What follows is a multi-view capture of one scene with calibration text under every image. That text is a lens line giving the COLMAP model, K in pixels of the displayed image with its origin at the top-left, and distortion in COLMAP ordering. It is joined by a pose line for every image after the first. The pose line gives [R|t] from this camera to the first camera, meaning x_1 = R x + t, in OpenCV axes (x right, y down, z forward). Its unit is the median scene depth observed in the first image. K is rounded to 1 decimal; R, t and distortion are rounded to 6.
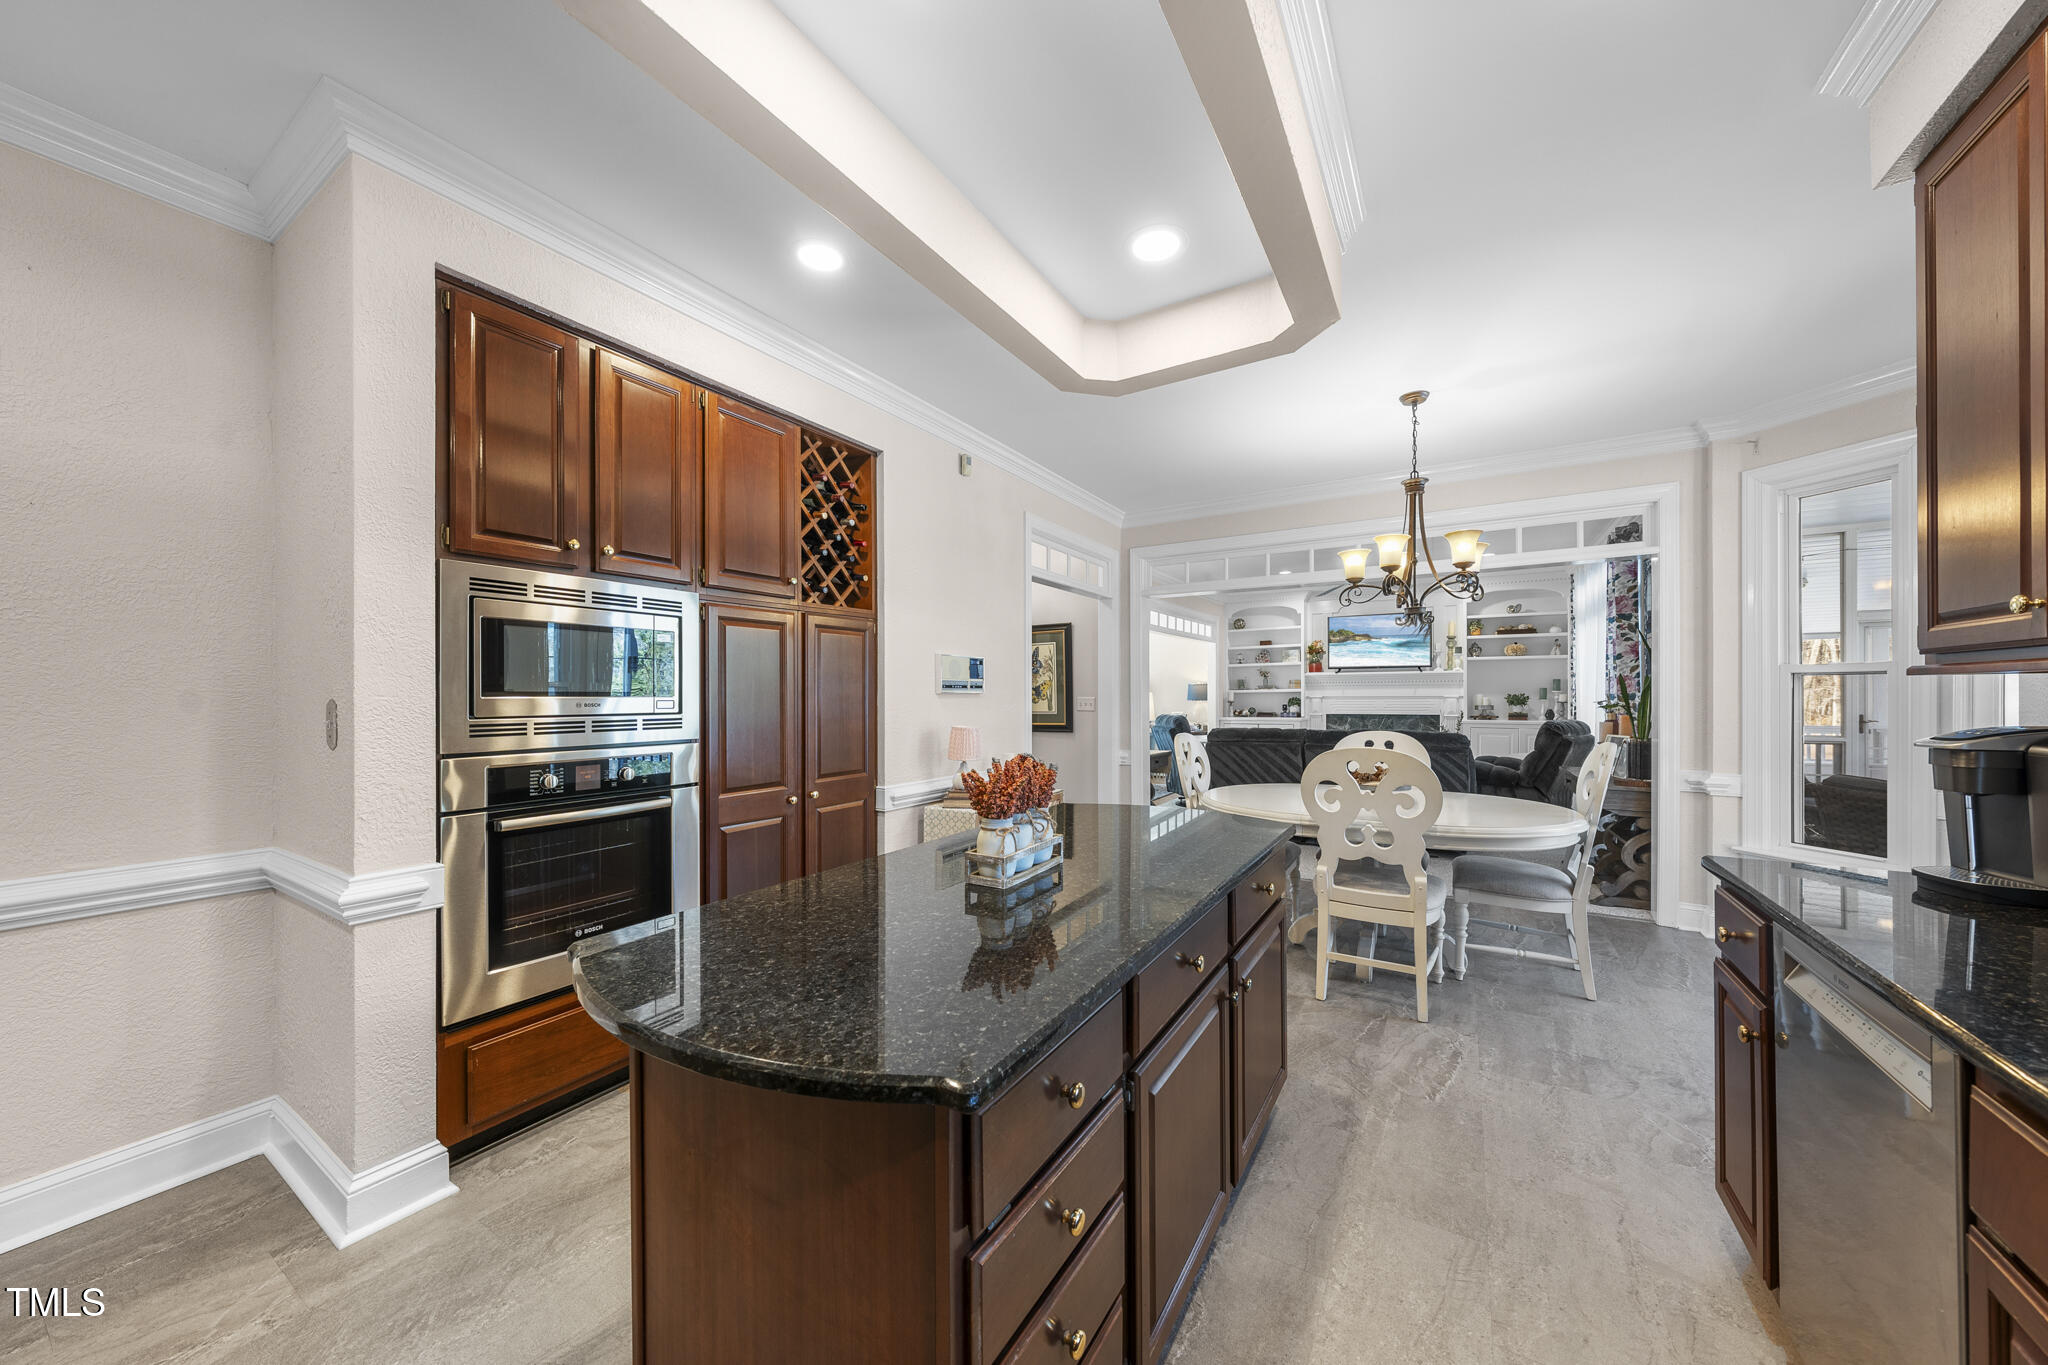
lens RADIAL K [[703.0, 0, 1020.7], [0, 703.0, 690.3], [0, 0, 1]] dist [-0.001176, 0.000444]
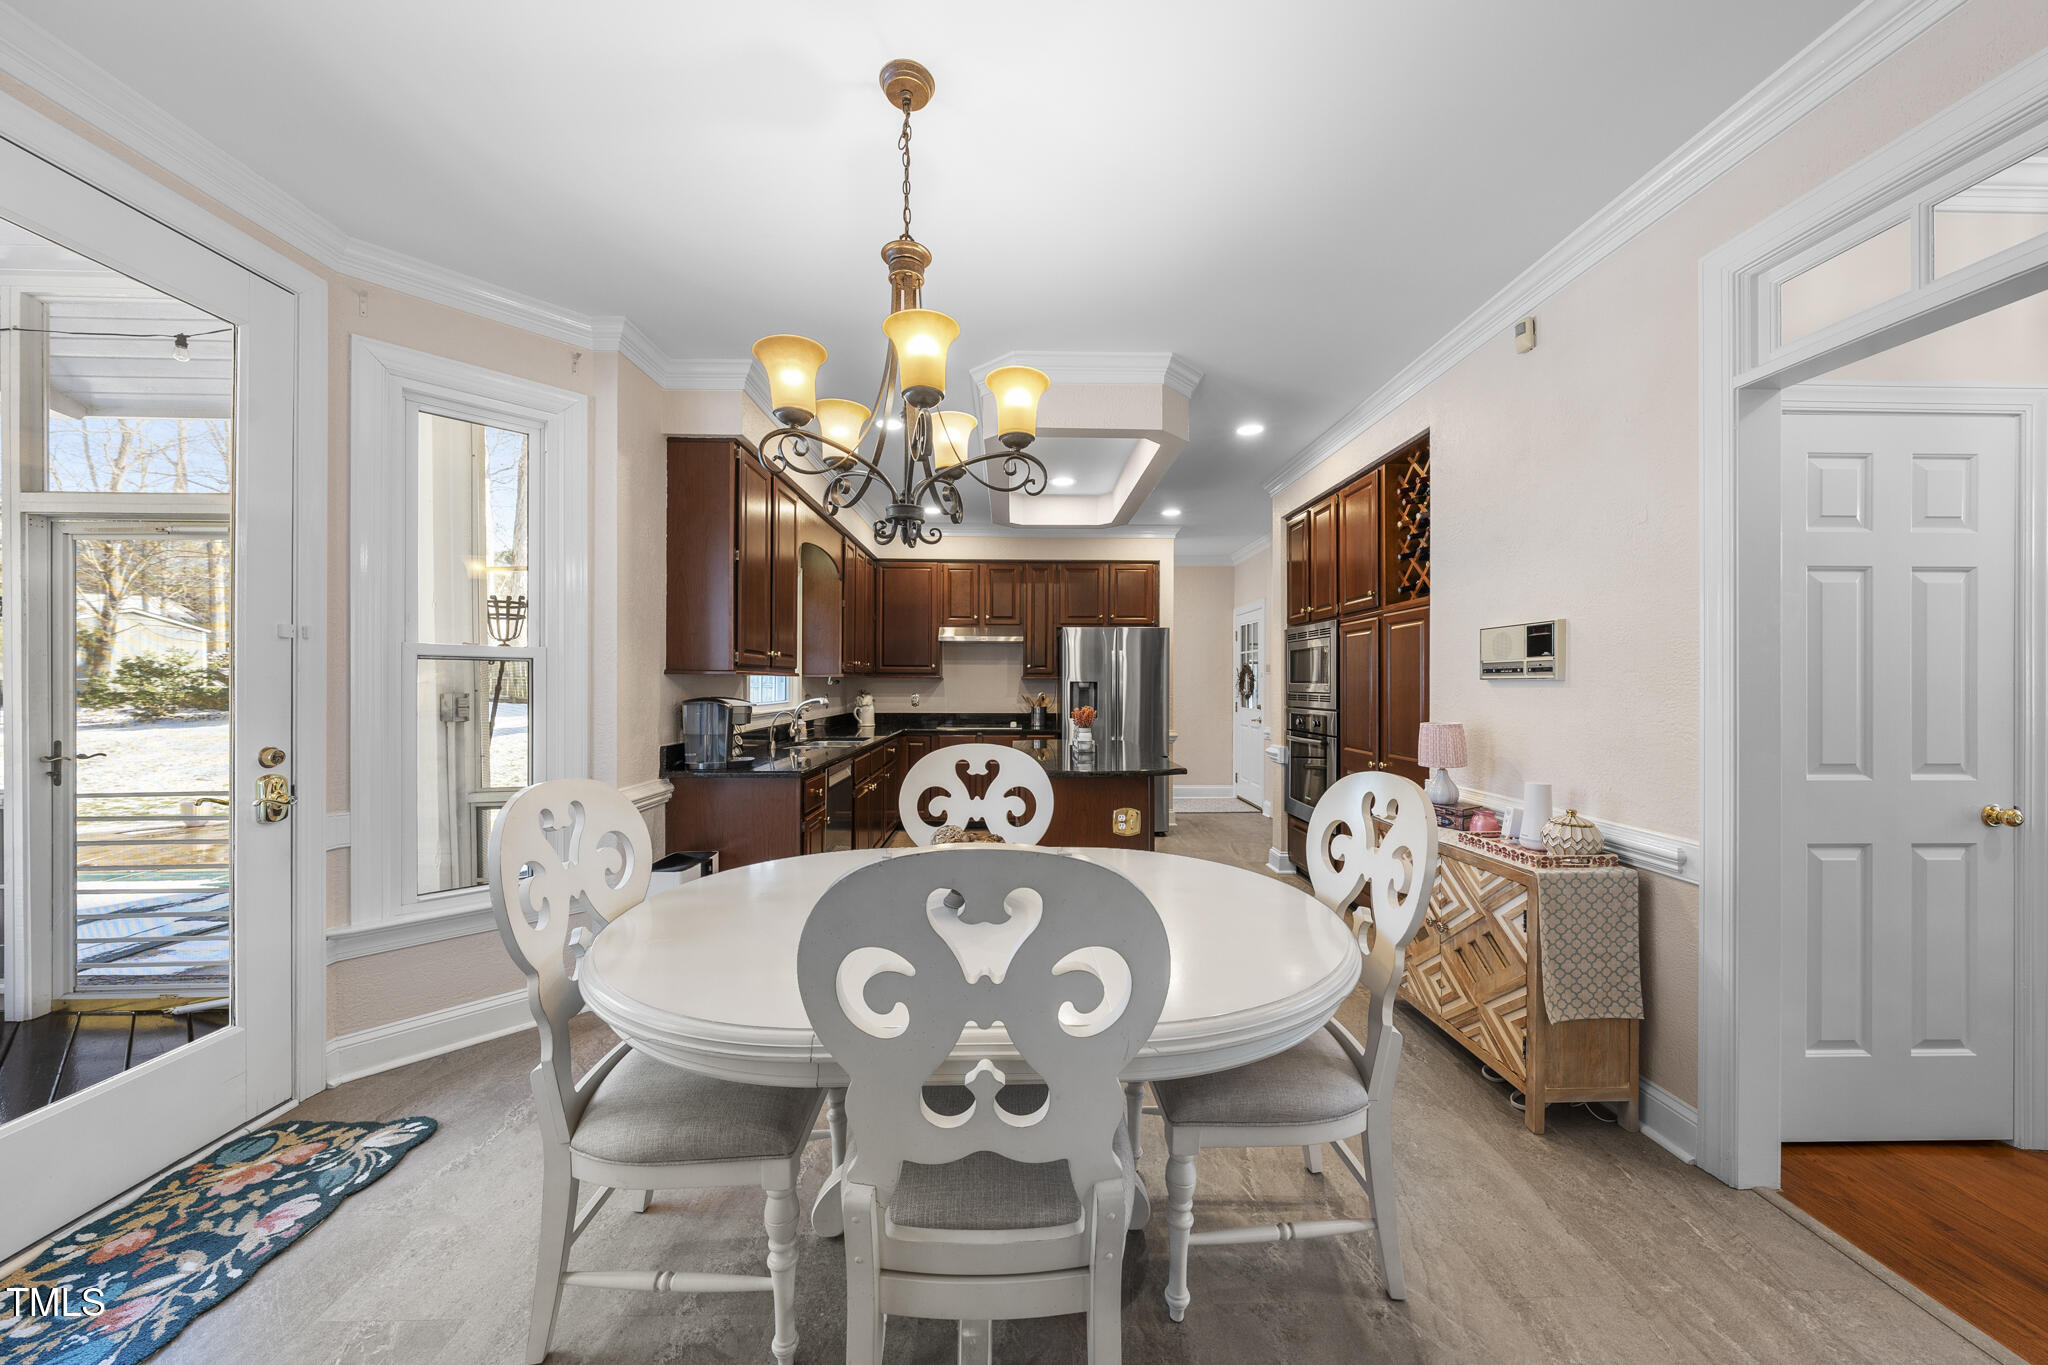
lens RADIAL K [[703.0, 0, 1036.9], [0, 703.0, 676.2], [0, 0, 1]] dist [-0.001176, 0.000444]
pose [[-0.832500, -0.004335, -0.554007, 0.470327], [0.004573, 0.999882, -0.014695, 0.005954], [0.554006, -0.014767, -0.832382, 0.906017]]
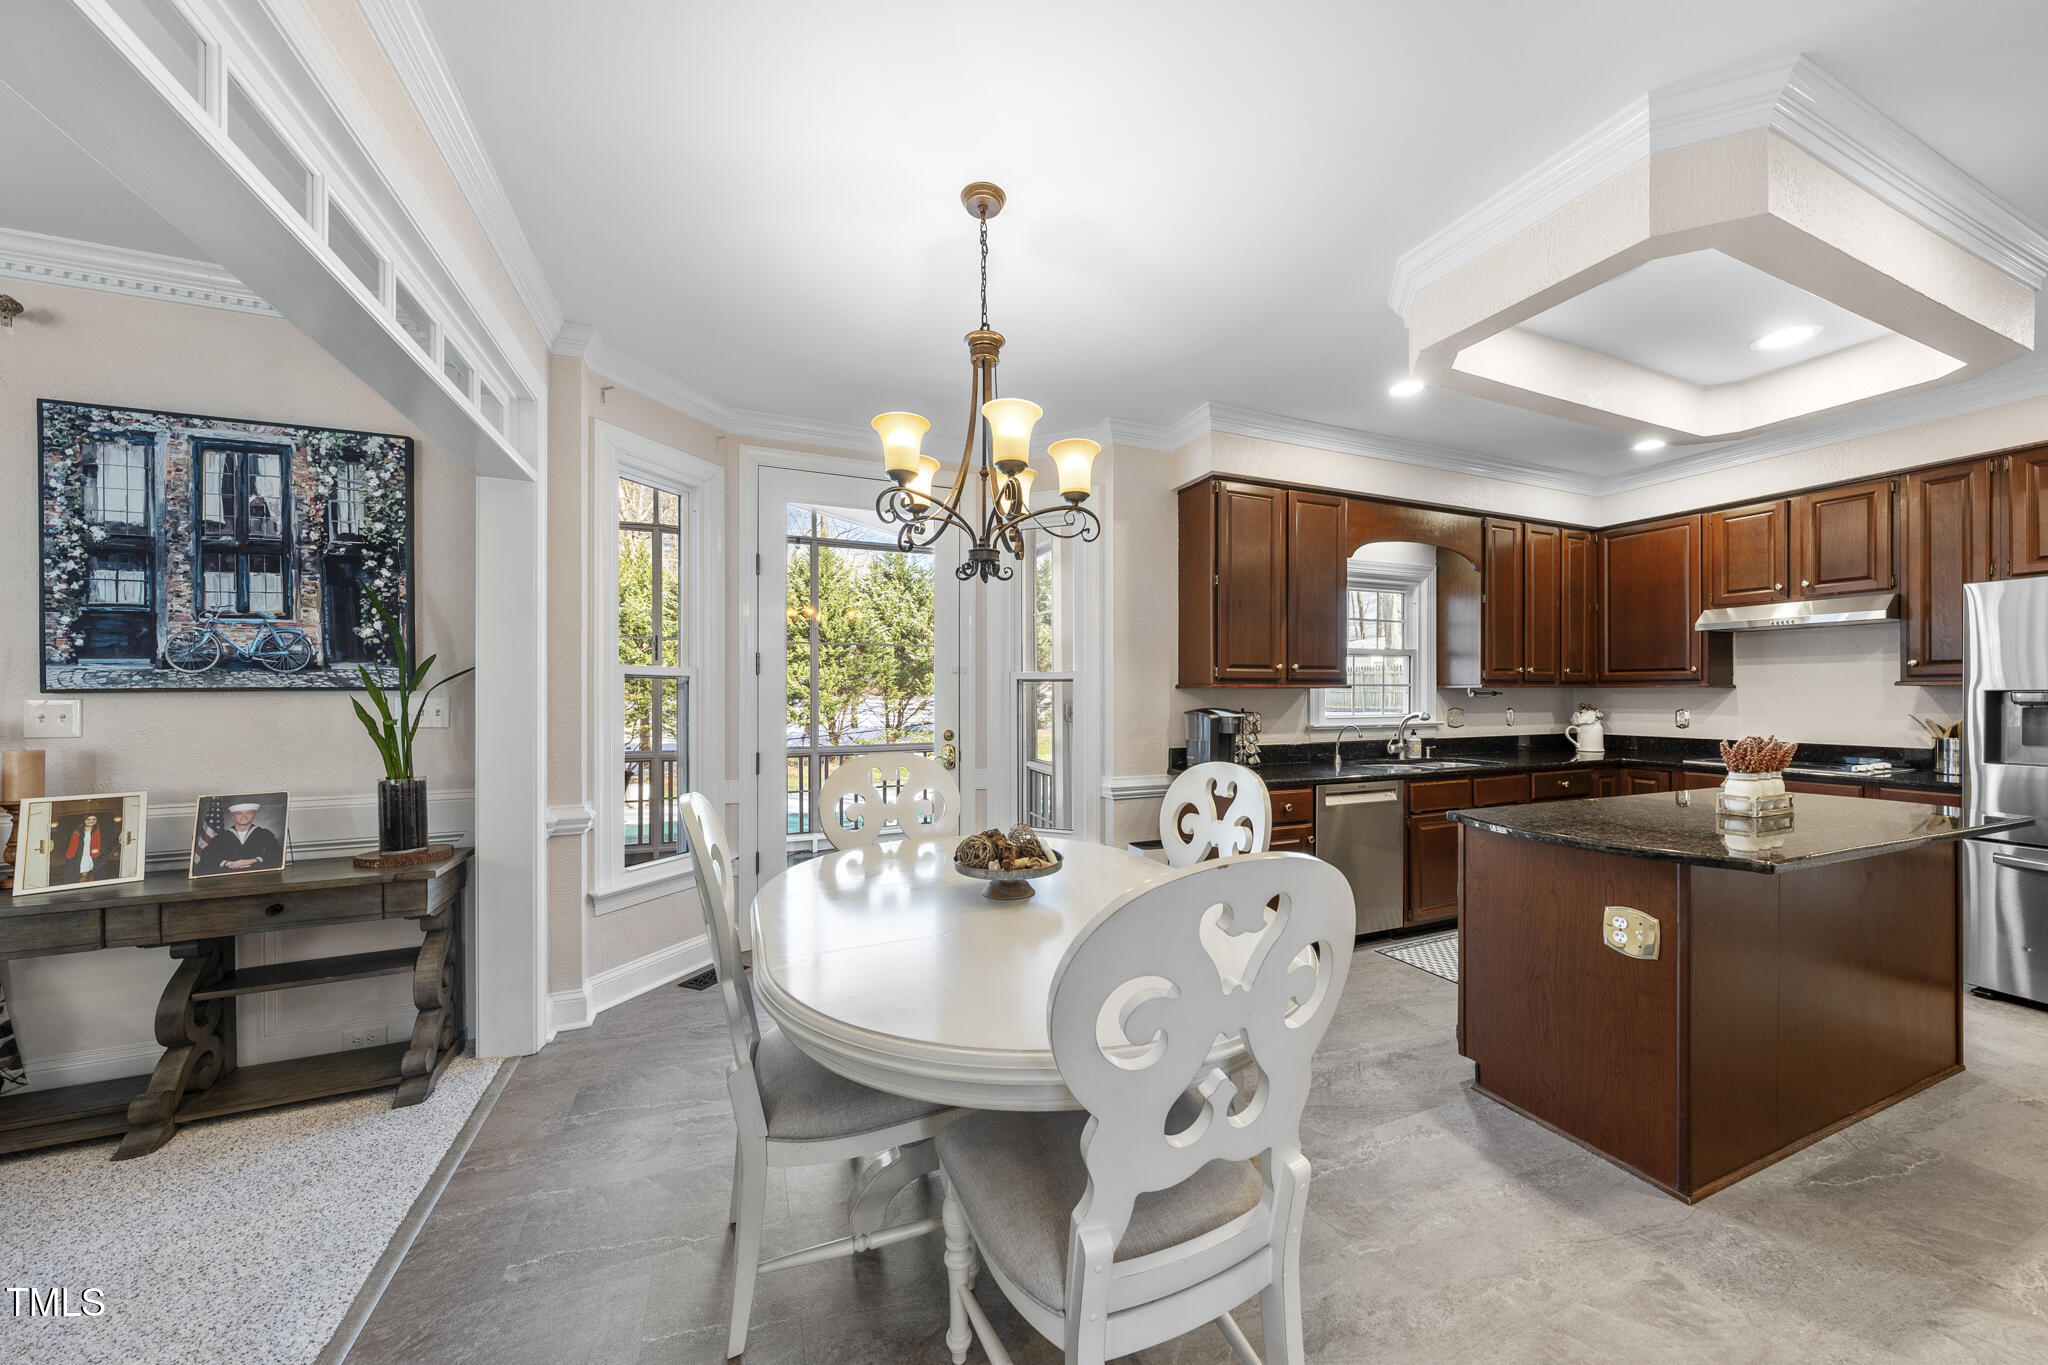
lens RADIAL K [[703.0, 0, 1031.1], [0, 703.0, 698.2], [0, 0, 1]] dist [-0.001176, 0.000444]
pose [[-0.811025, 0.003831, 0.584999, 0.105422], [0.001494, 0.999989, -0.004476, 0.006647], [-0.585010, -0.002756, -0.811022, 0.906362]]
